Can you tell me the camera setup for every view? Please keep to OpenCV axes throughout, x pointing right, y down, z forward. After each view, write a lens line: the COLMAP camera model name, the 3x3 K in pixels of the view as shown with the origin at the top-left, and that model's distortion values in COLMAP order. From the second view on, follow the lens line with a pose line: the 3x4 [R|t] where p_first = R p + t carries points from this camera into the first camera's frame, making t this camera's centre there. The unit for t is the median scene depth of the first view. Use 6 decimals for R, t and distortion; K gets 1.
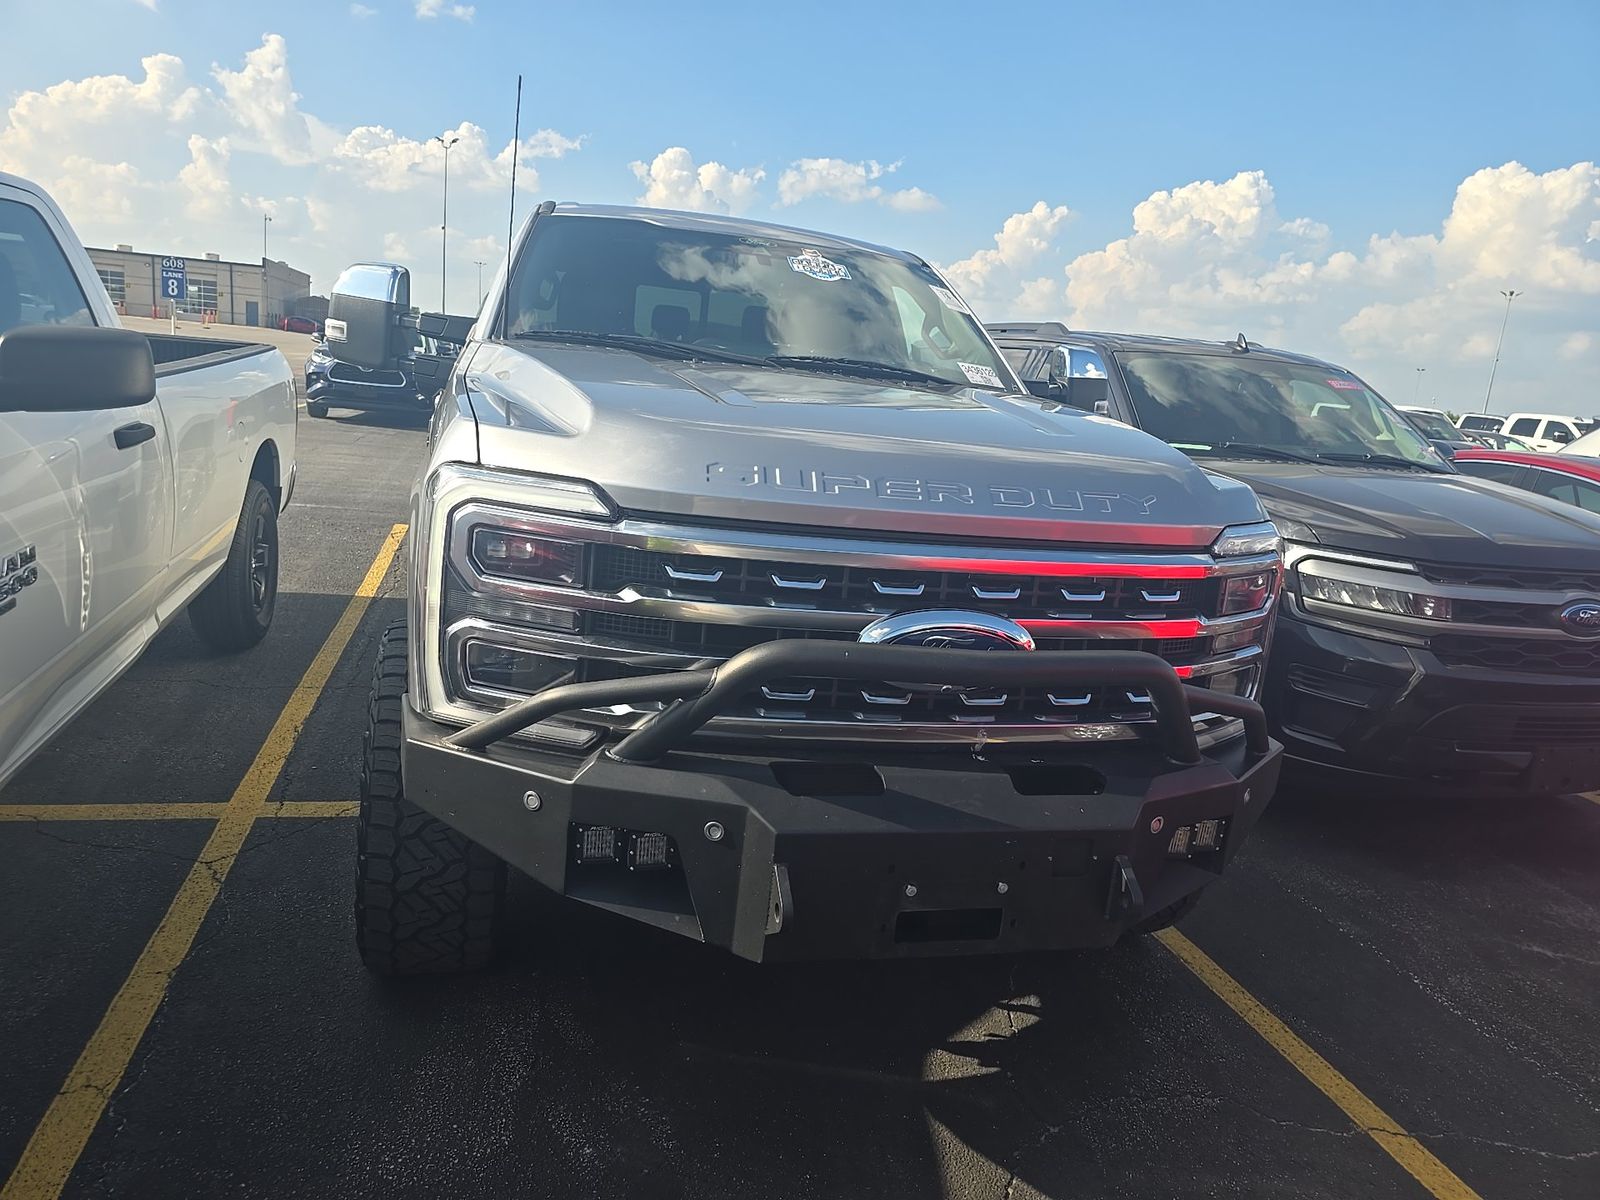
lens RADIAL K [[1069.6, 0, 806.0], [0, 1069.6, 595.9], [0, 0, 1]] dist [0.049534, -0.046476]
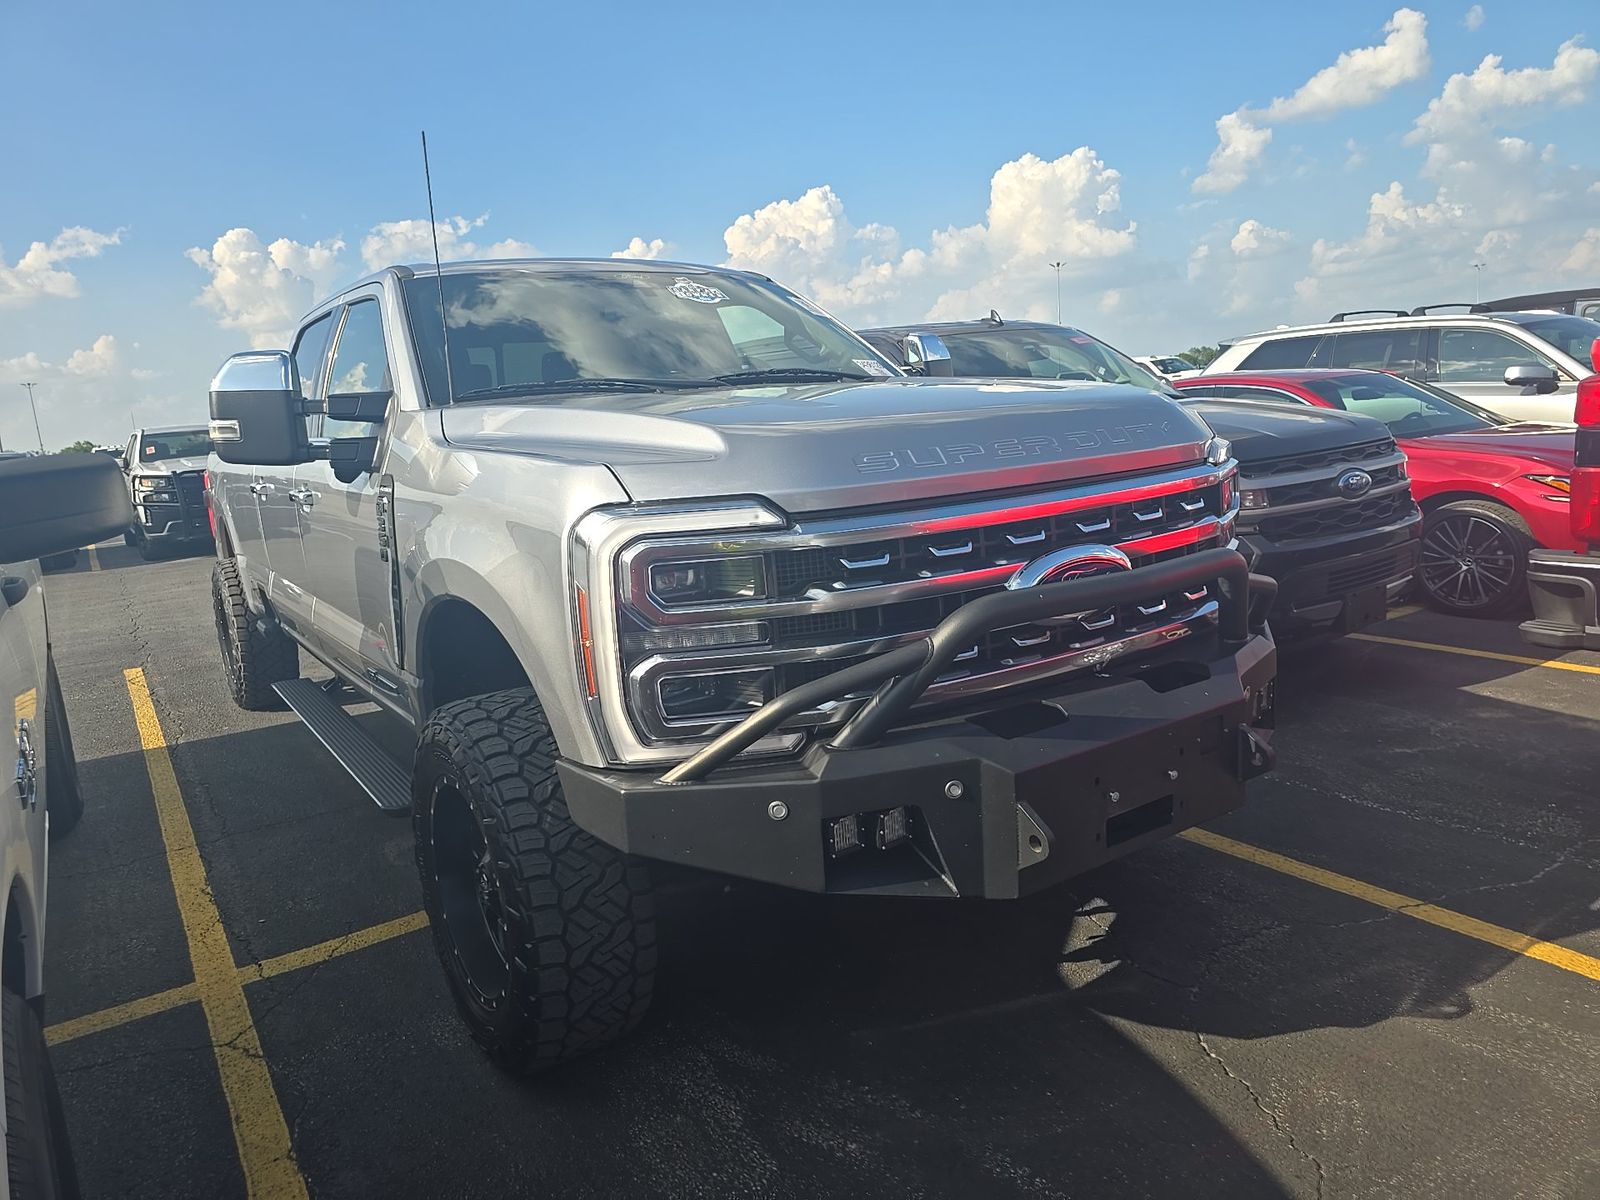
lens RADIAL K [[1064.6, 0, 800.0], [0, 1064.6, 600.0], [0, 0, 1]] dist [0.050121, -0.050112]
pose [[0.933094, -0.221462, 0.283356, -0.440906], [0.229379, 0.973322, 0.005372, -0.003652], [-0.276986, 0.059983, 0.959000, 0.015482]]
